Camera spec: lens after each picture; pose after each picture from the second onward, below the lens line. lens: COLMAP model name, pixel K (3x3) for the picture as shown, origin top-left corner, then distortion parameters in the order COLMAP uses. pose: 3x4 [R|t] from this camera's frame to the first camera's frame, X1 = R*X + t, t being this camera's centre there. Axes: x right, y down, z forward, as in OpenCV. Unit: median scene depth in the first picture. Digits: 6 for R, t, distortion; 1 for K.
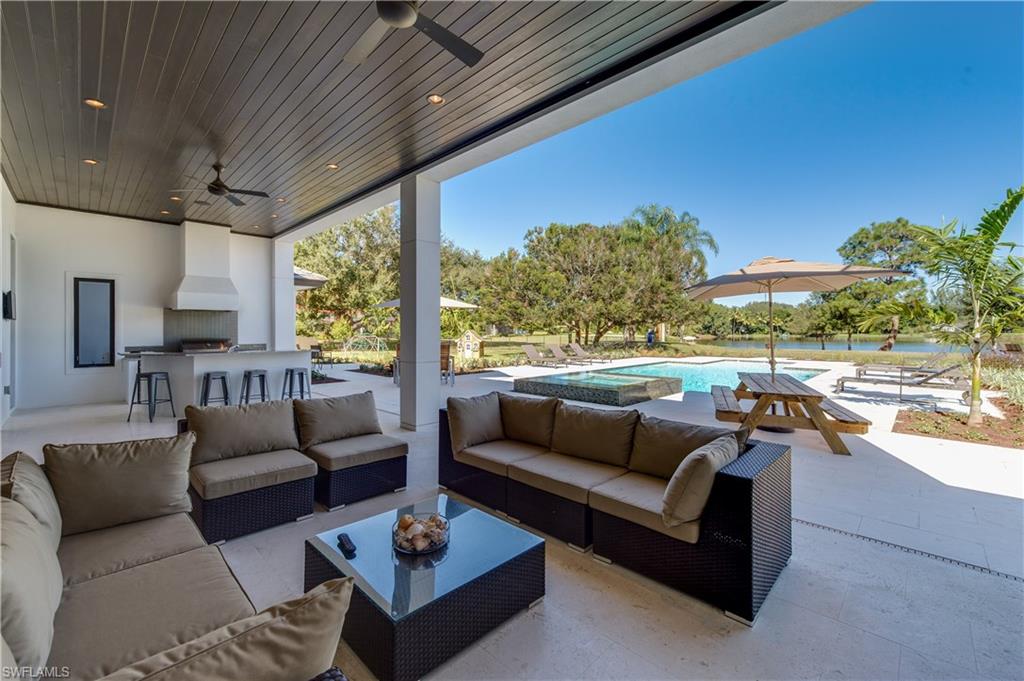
lens RADIAL K [[407.1, 0, 493.7], [0, 407.1, 340.4], [0, 0, 1]] dist [0.001482, 0.000214]
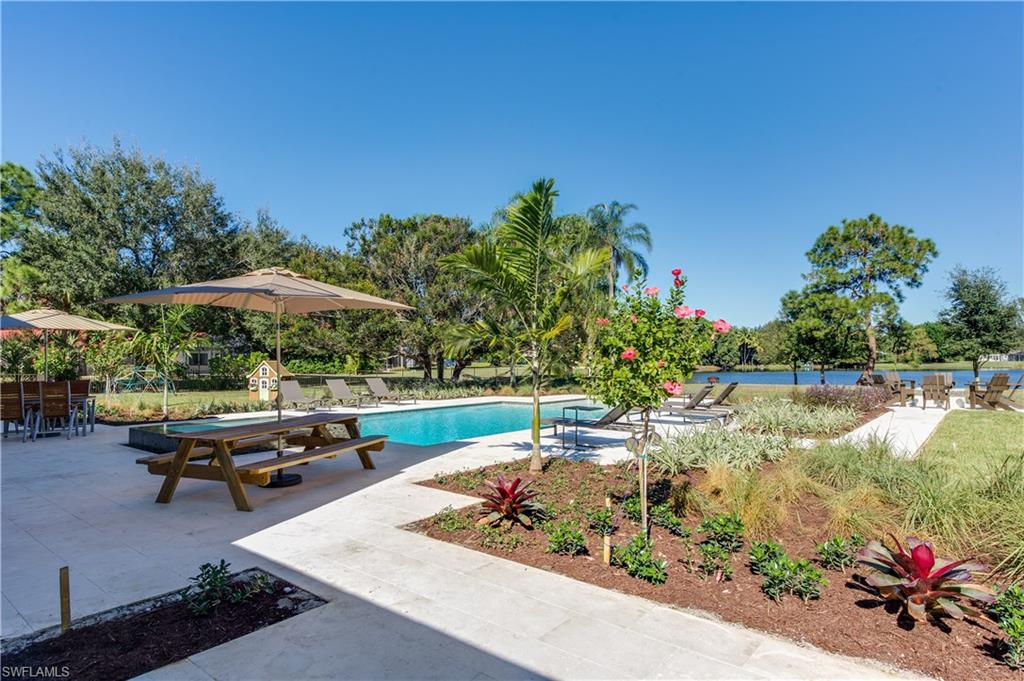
lens RADIAL K [[570.6, 0, 492.7], [0, 570.6, 370.7], [0, 0, 1]] dist [0.000248, -0.000038]
pose [[0.996468, -0.007395, 0.083645, 0.177399], [0.008047, 0.999940, -0.007468, 0.001793], [-0.083585, 0.008114, 0.996468, -0.025152]]
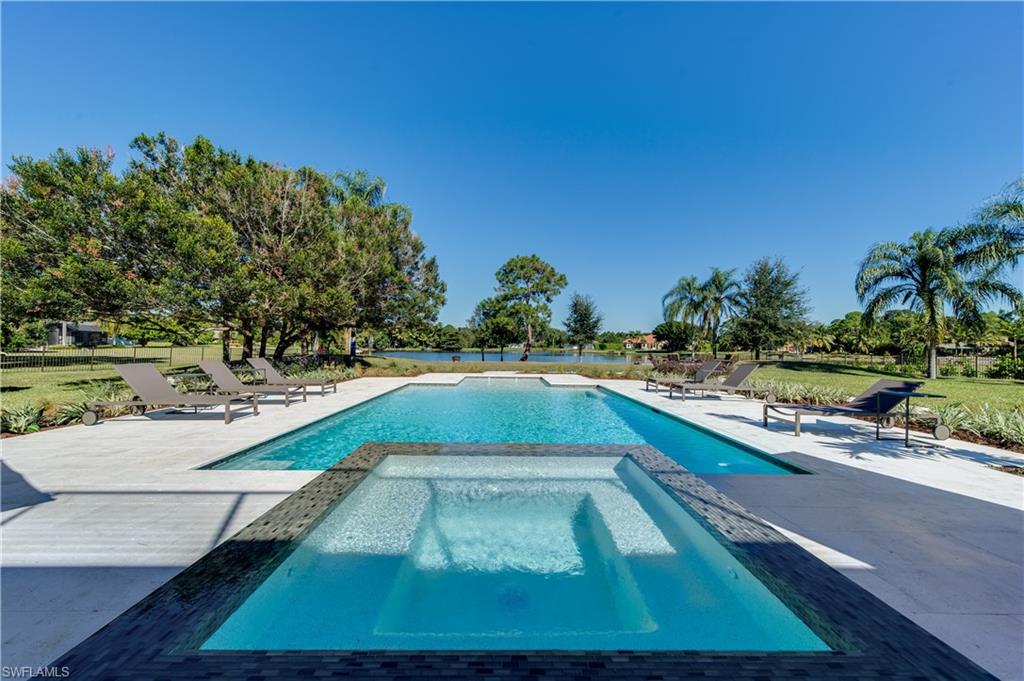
lens RADIAL K [[407.1, 0, 493.7], [0, 407.1, 340.4], [0, 0, 1]] dist [0.001482, 0.000214]
pose [[0.694943, 0.019724, 0.718794, 0.019416], [0.003669, 0.999513, -0.030974, 0.000615], [-0.719055, 0.024162, 0.694533, 0.228226]]
